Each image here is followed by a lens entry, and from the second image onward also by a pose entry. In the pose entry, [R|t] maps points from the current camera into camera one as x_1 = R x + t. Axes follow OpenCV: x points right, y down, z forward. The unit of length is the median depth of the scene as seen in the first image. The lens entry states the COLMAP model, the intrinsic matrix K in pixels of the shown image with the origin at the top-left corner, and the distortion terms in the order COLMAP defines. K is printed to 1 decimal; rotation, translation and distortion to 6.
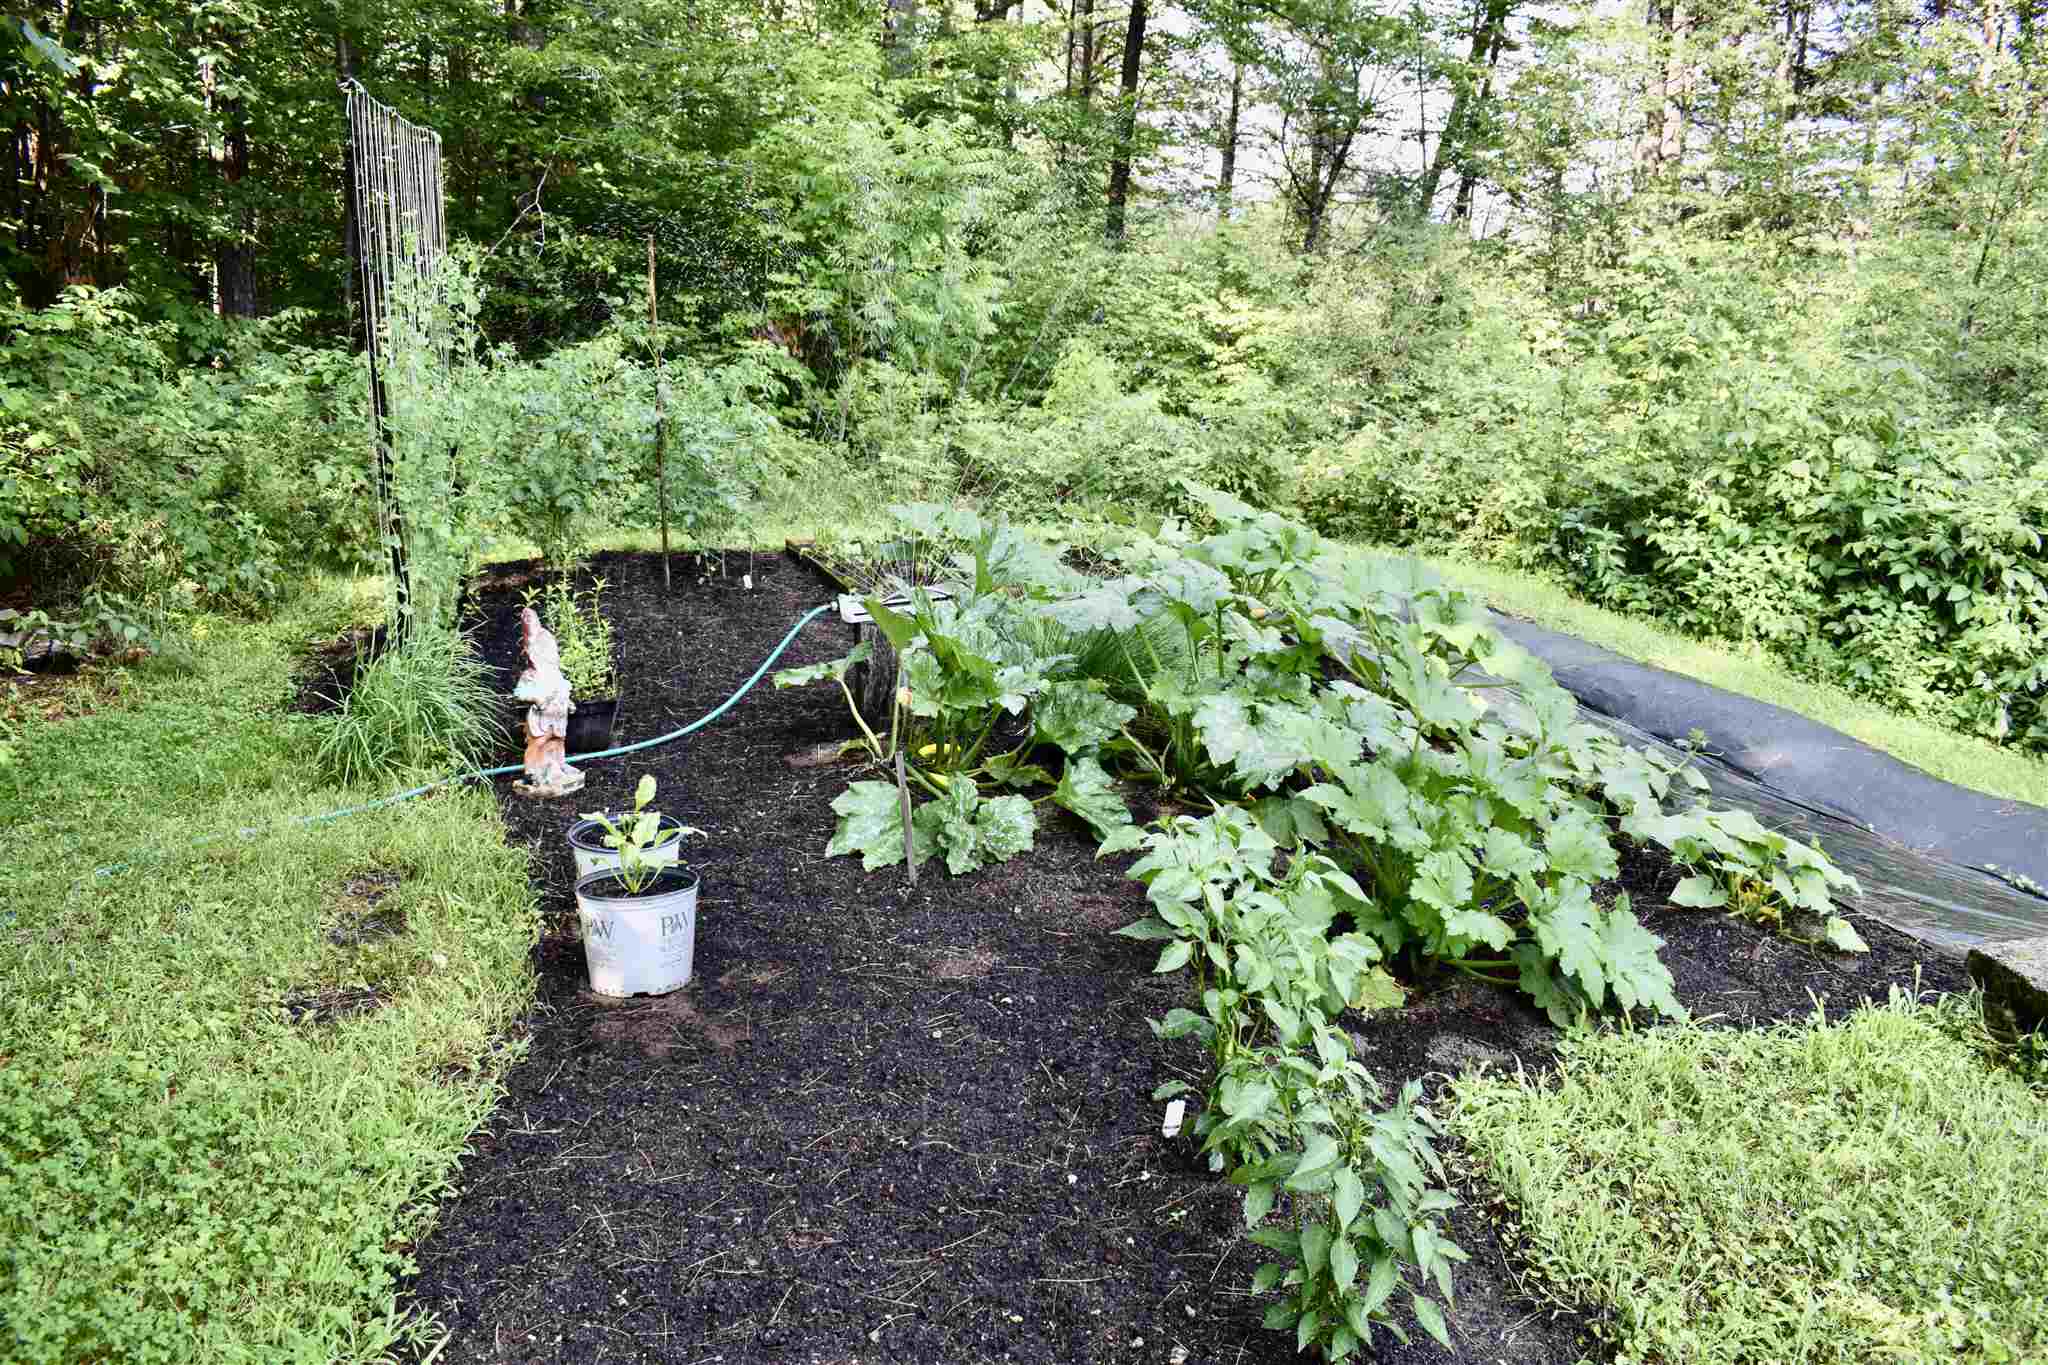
lens RADIAL K [[1588.5, 0, 1024.0], [0, 1588.5, 682.5], [0, 0, 1]] dist [-0.083798, 0.001943]
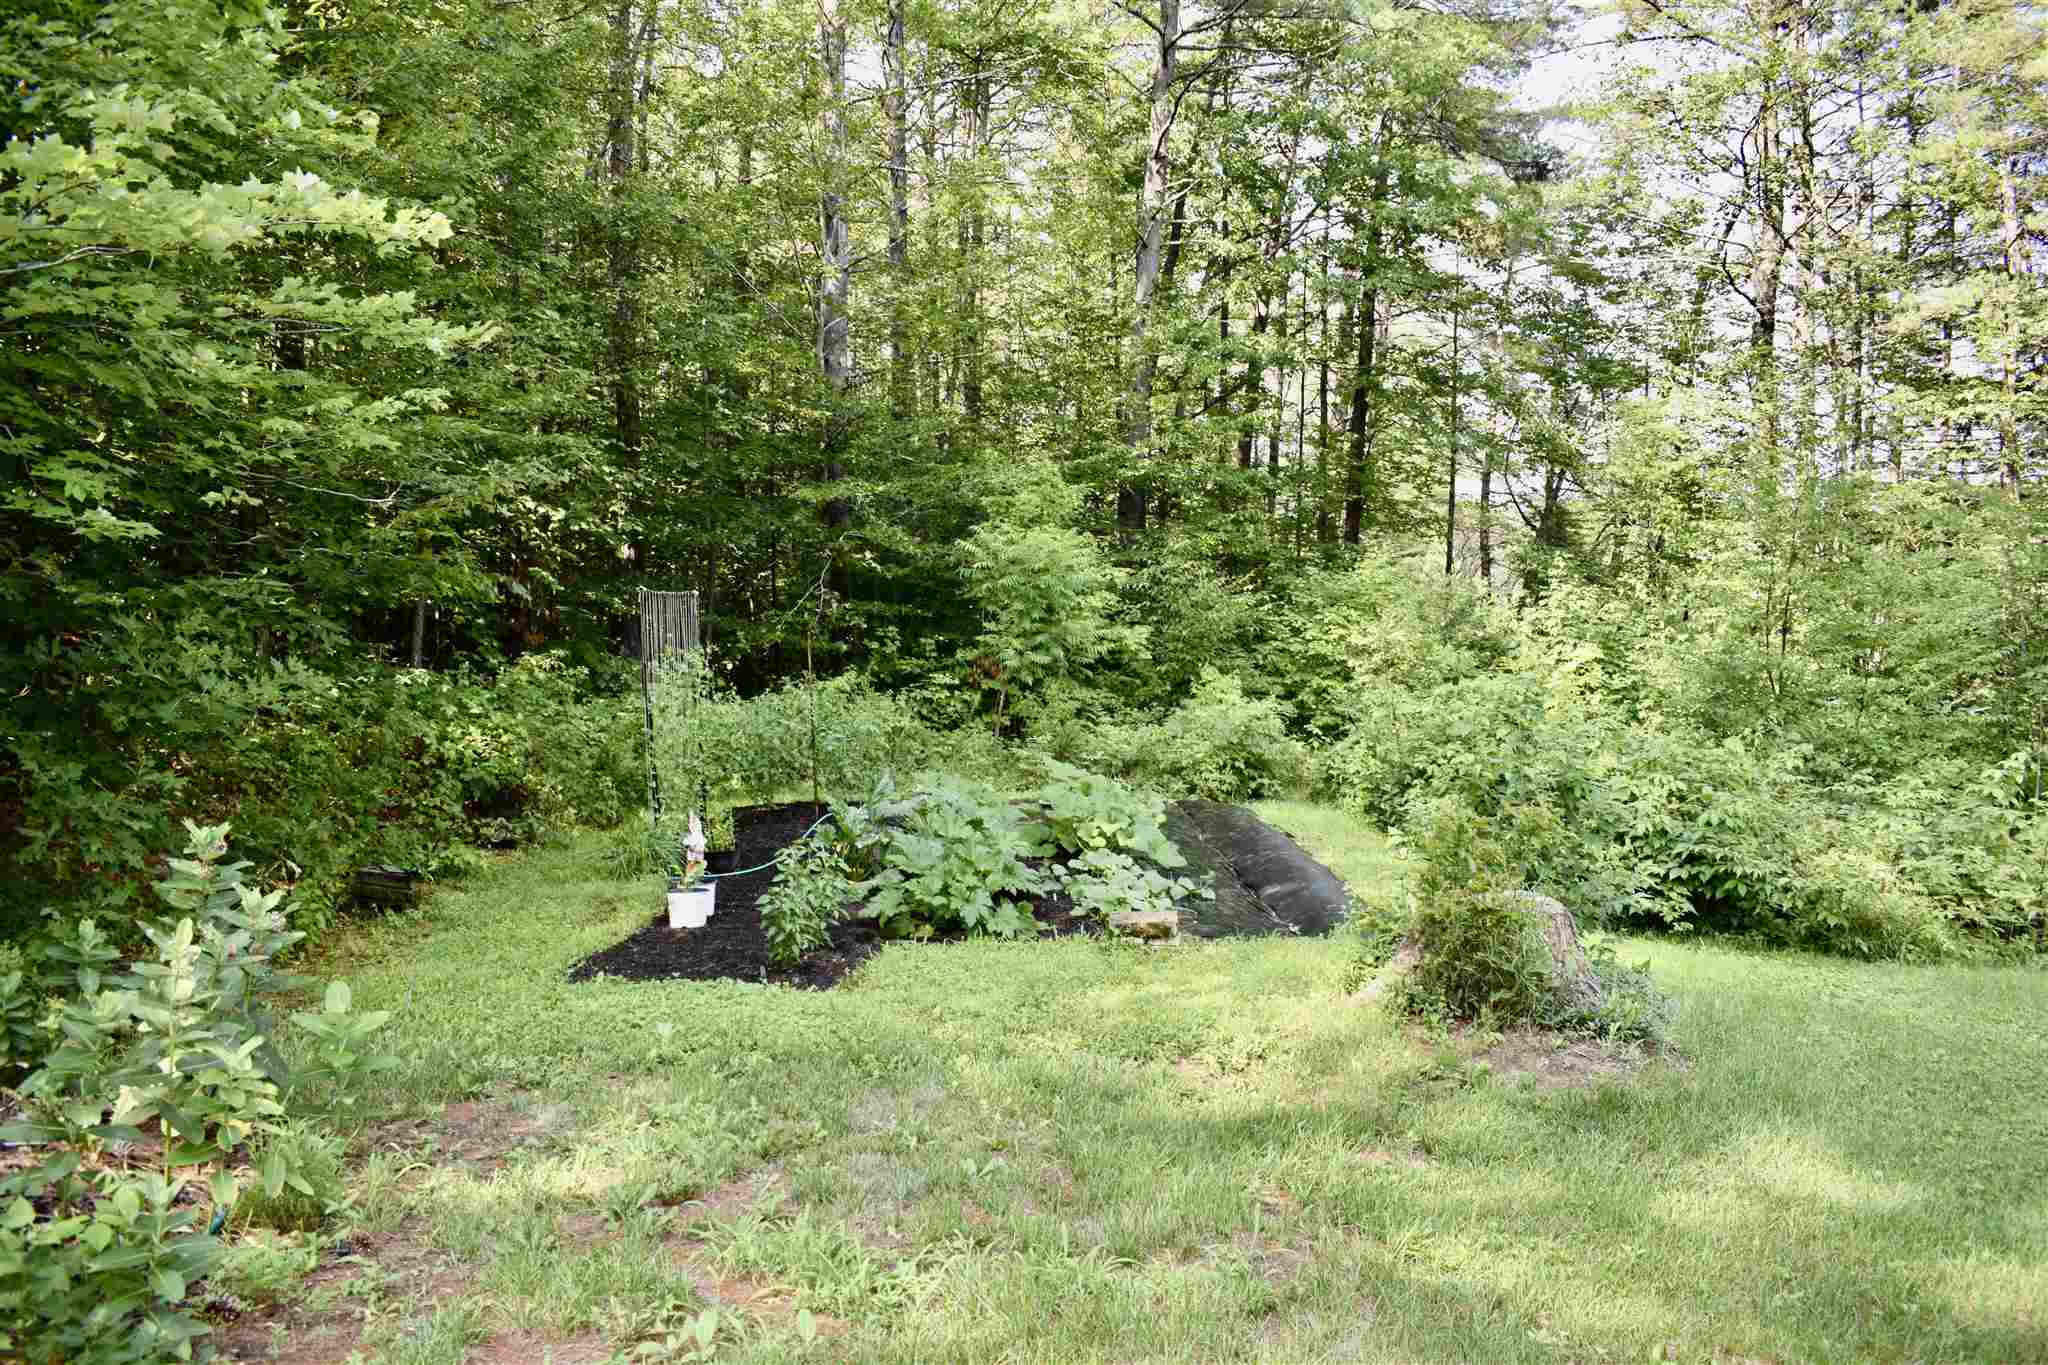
lens RADIAL K [[1588.5, 0, 1024.0], [0, 1588.5, 682.5], [0, 0, 1]] dist [-0.083798, 0.001943]
pose [[0.969886, -0.017847, -0.242905, 0.371643], [-0.027469, 0.982934, -0.181898, 0.091622], [0.242006, 0.183092, 0.952843, -0.587466]]
